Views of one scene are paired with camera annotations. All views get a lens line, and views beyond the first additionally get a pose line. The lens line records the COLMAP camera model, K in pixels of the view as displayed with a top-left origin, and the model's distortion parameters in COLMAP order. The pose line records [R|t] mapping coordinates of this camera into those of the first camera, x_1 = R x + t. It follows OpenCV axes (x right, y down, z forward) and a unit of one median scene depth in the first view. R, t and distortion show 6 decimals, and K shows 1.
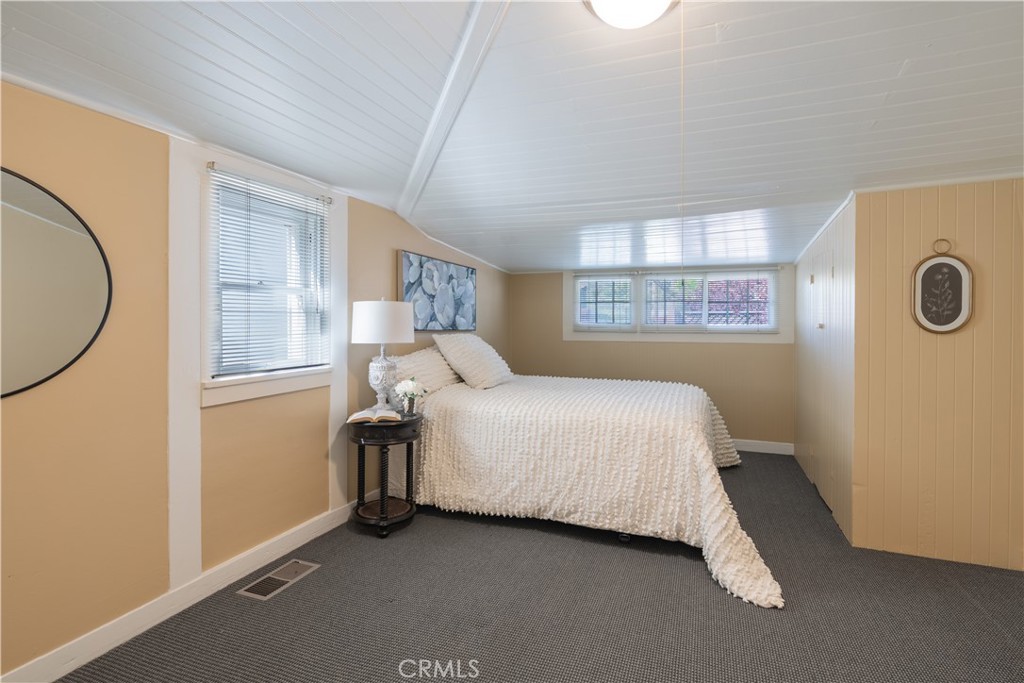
lens RADIAL K [[475.6, 0, 535.3], [0, 475.6, 326.1], [0, 0, 1]] dist [-0.000729, -0.000029]
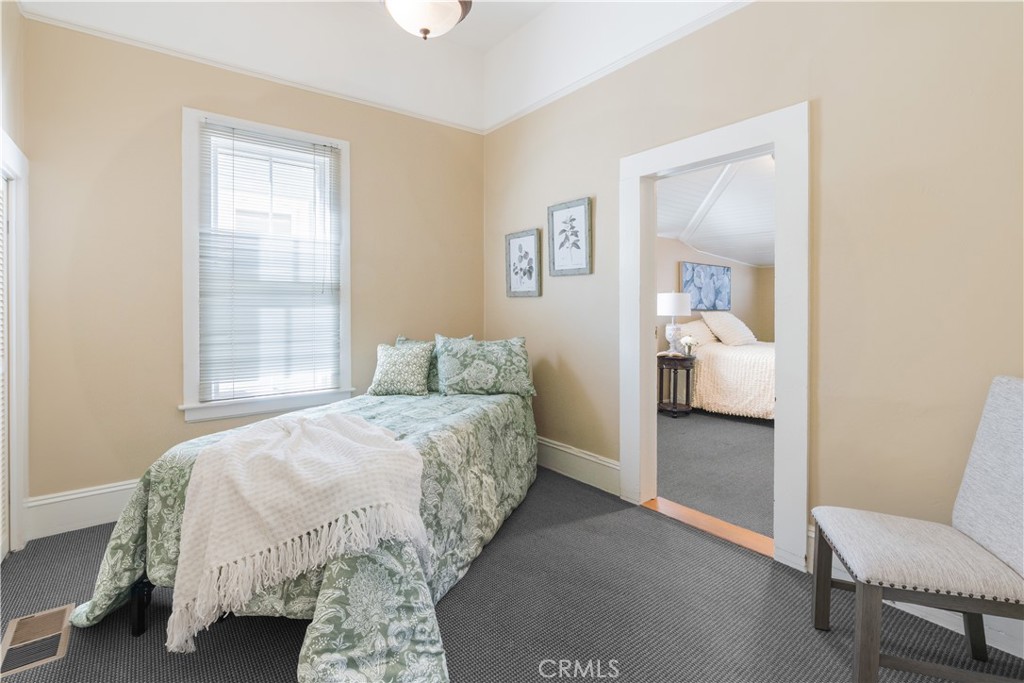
lens RADIAL K [[475.6, 0, 528.9], [0, 475.6, 314.0], [0, 0, 1]] dist [-0.000729, -0.000029]
pose [[0.857264, 0.004373, -0.514859, 0.139574], [0.000319, 0.999959, 0.009025, 0.011765], [0.514877, -0.007901, 0.857227, -0.822875]]
